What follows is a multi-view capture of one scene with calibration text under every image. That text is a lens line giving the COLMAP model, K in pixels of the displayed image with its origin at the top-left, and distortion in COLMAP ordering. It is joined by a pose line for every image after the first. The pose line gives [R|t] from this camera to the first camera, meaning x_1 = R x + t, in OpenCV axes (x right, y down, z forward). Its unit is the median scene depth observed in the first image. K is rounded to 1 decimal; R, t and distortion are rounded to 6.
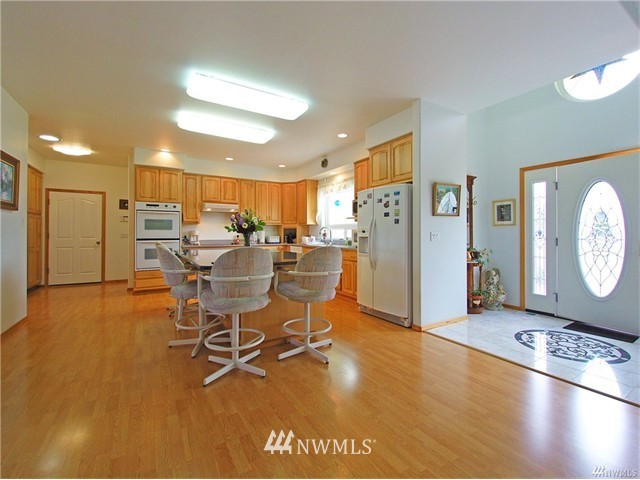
lens RADIAL K [[288.8, 0, 313.3], [0, 288.8, 234.8], [0, 0, 1]] dist [0.000364, -0.000038]
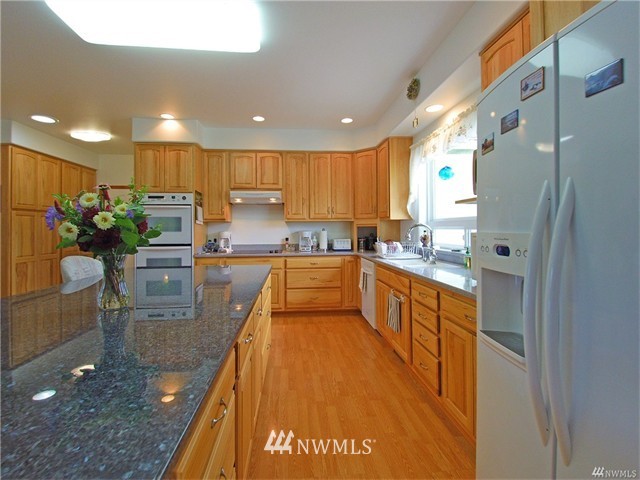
lens RADIAL K [[288.8, 0, 313.3], [0, 288.8, 234.8], [0, 0, 1]] dist [0.000364, -0.000038]
pose [[0.902202, 0.002987, -0.431304, 0.088866], [0.005261, 0.999825, 0.017930, -0.018703], [0.431283, -0.018445, 0.902028, 0.470880]]
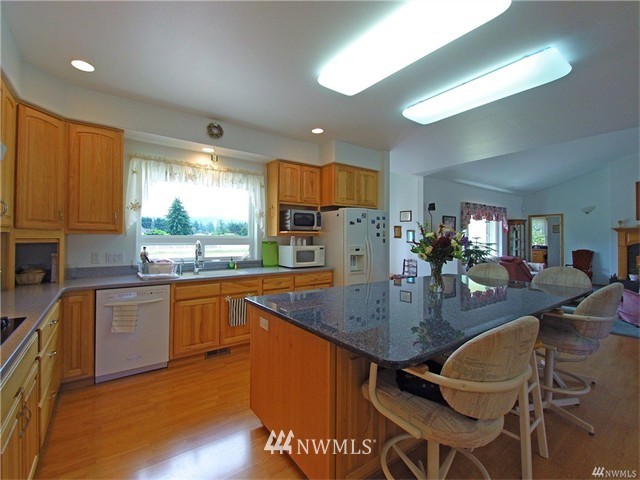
lens RADIAL K [[288.8, 0, 313.3], [0, 288.8, 234.8], [0, 0, 1]] dist [0.000364, -0.000038]
pose [[-0.095562, 0.011802, 0.995354, -0.519264], [-0.002609, 0.999923, -0.012107, -0.032405], [-0.995420, -0.003754, -0.095524, 0.808296]]
